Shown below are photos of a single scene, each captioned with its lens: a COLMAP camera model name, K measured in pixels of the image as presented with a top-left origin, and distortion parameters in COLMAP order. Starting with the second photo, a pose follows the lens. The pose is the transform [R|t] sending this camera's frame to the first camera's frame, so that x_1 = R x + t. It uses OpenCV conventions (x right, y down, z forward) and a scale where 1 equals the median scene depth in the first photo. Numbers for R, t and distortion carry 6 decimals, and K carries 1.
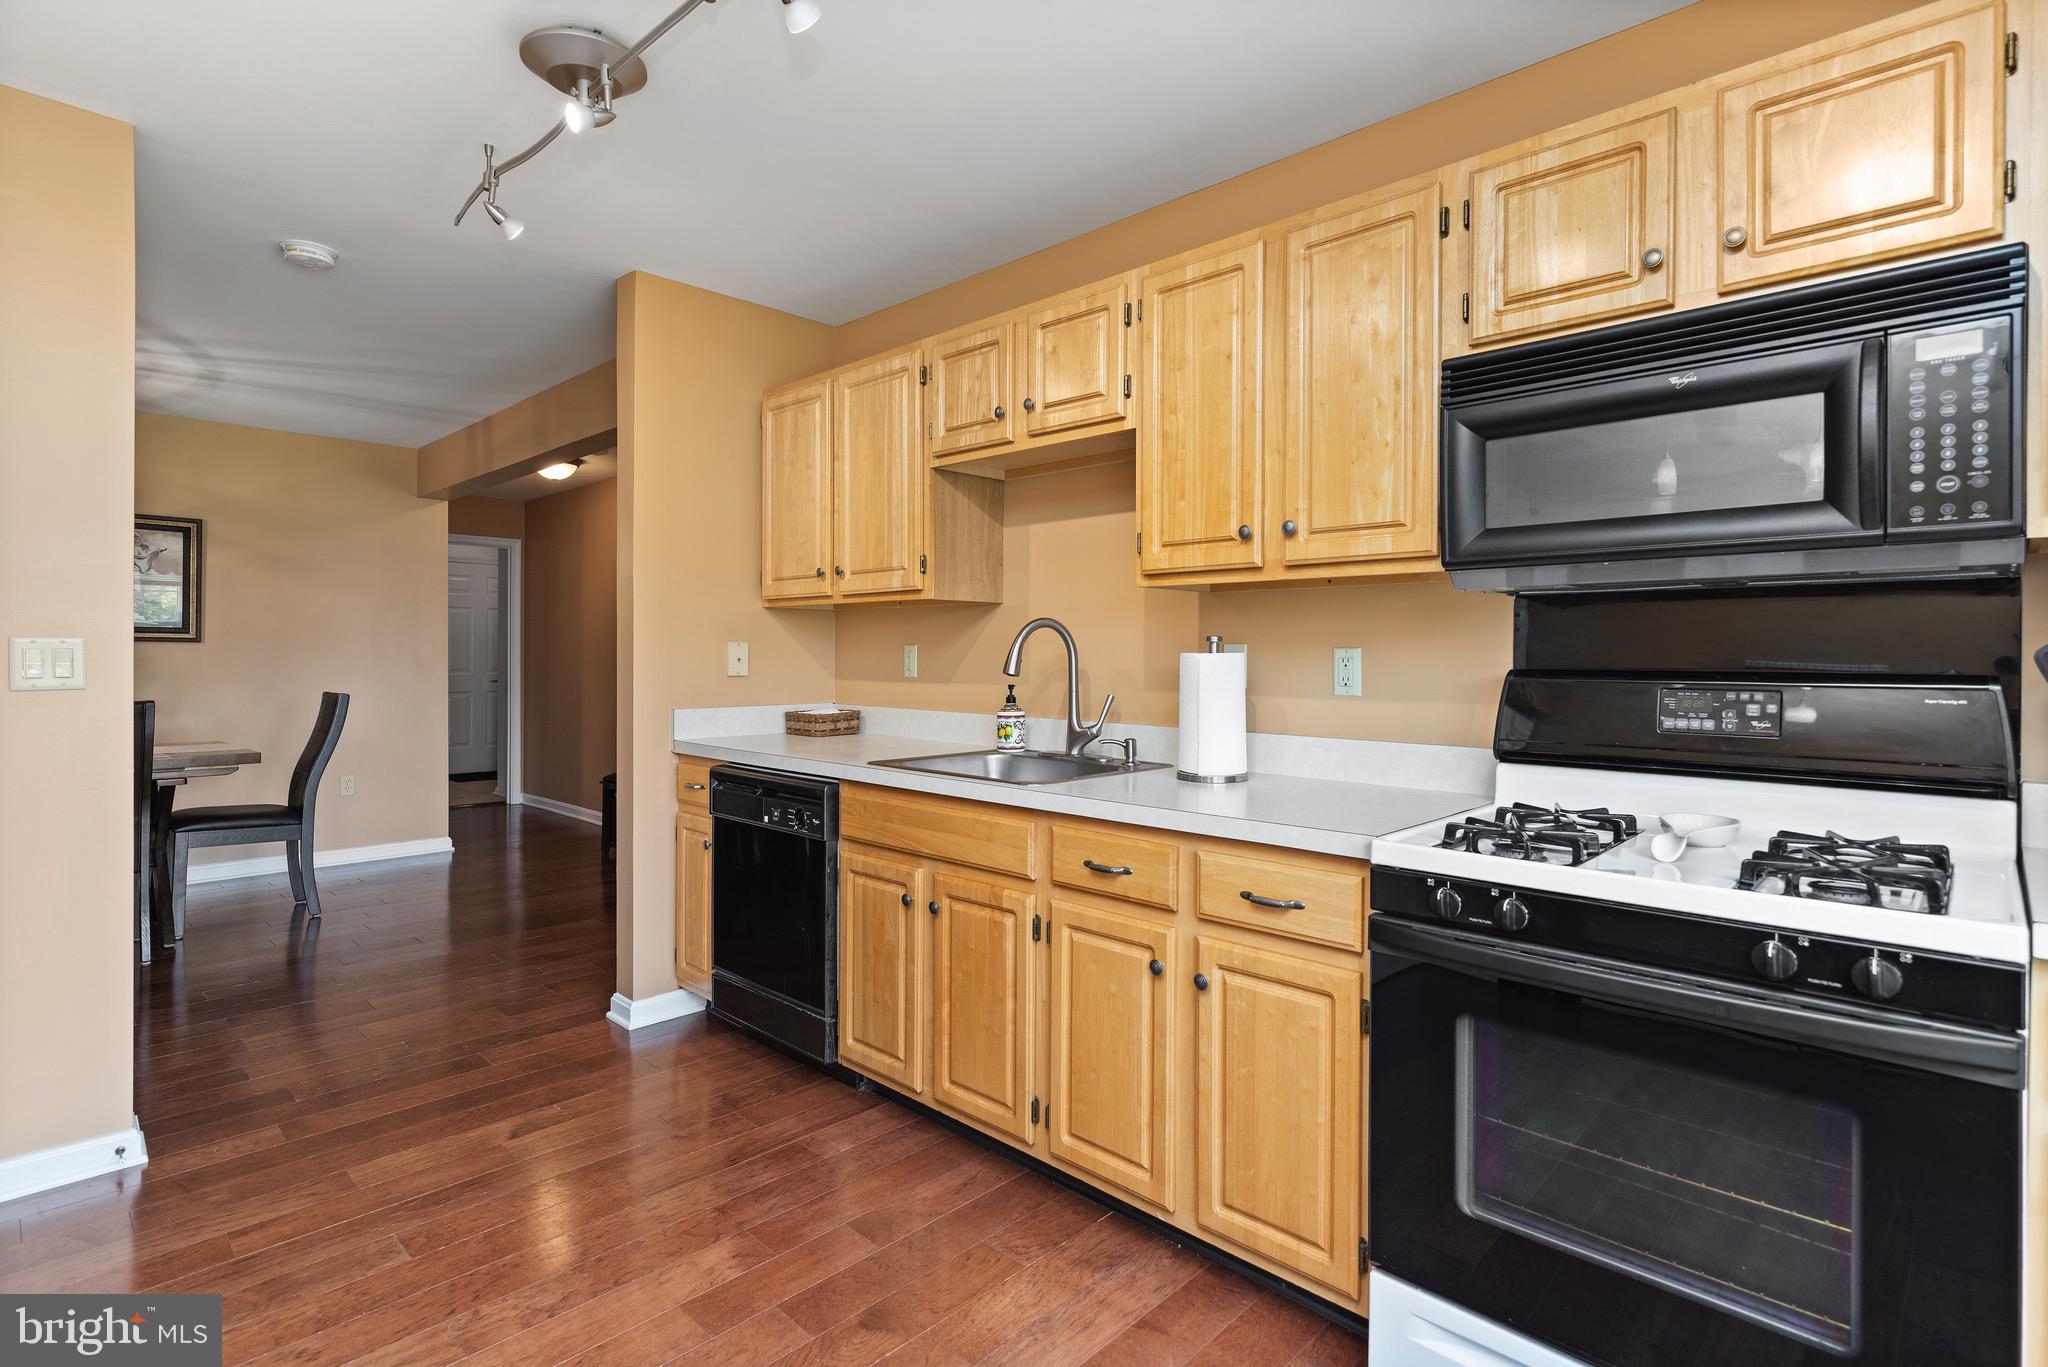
lens RADIAL K [[956.2, 0, 1080.3], [0, 956.2, 666.6], [0, 0, 1]] dist [0.000810, 0.000112]
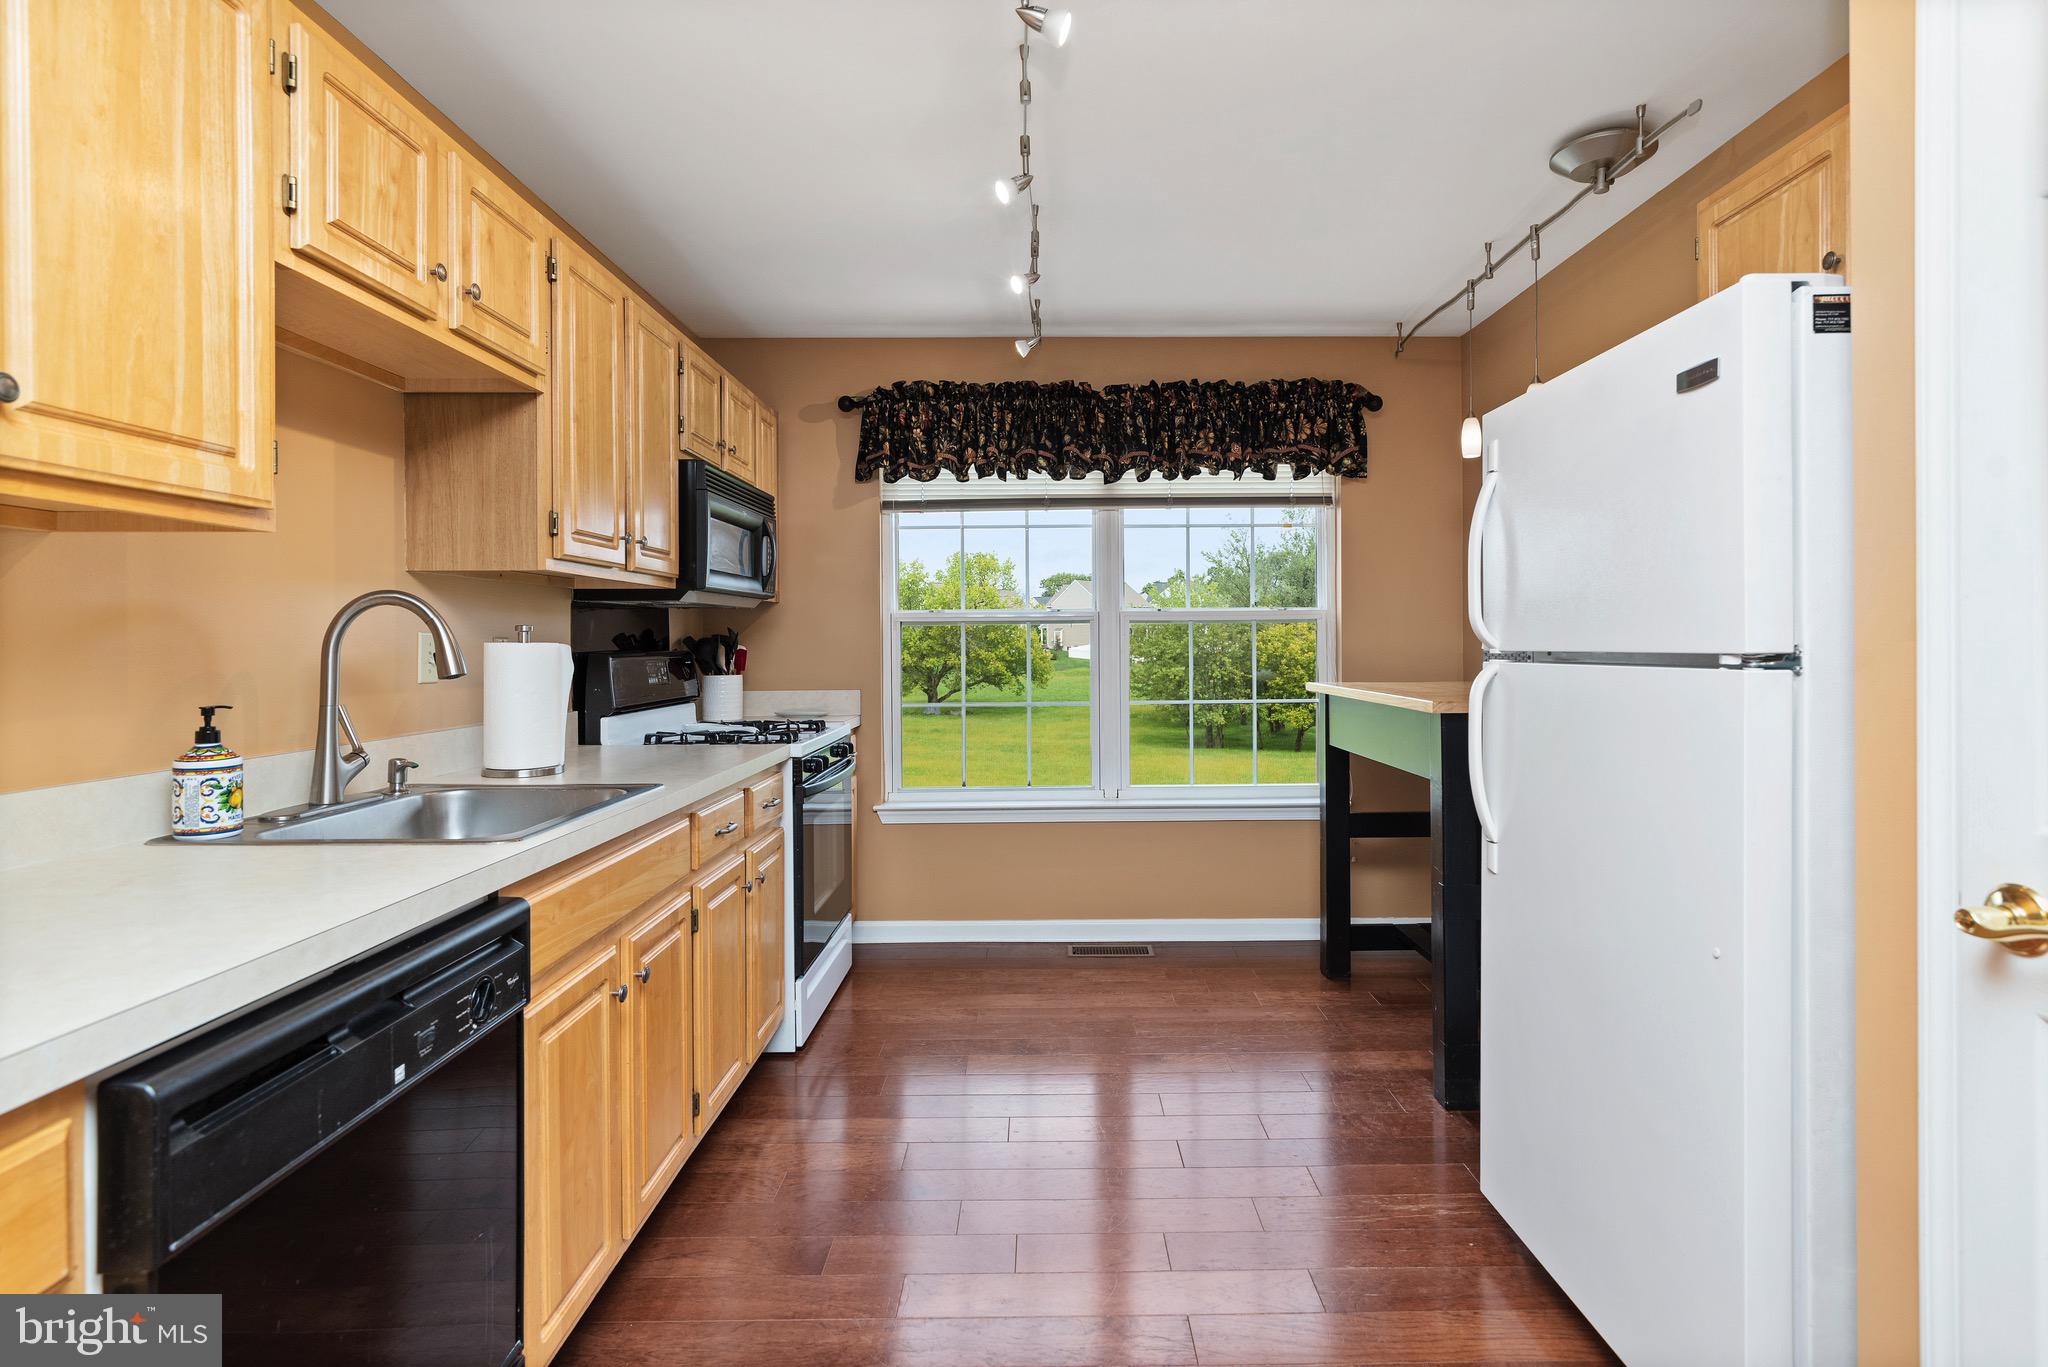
lens RADIAL K [[1006.7, 0, 1053.8], [0, 1006.7, 643.1], [0, 0, 1]] dist [-0.001321, -0.000234]
pose [[-0.683863, -0.004294, 0.729597, -0.809643], [0.009128, 0.999854, 0.014441, -0.019542], [-0.729553, 0.016535, -0.683724, 1.083440]]
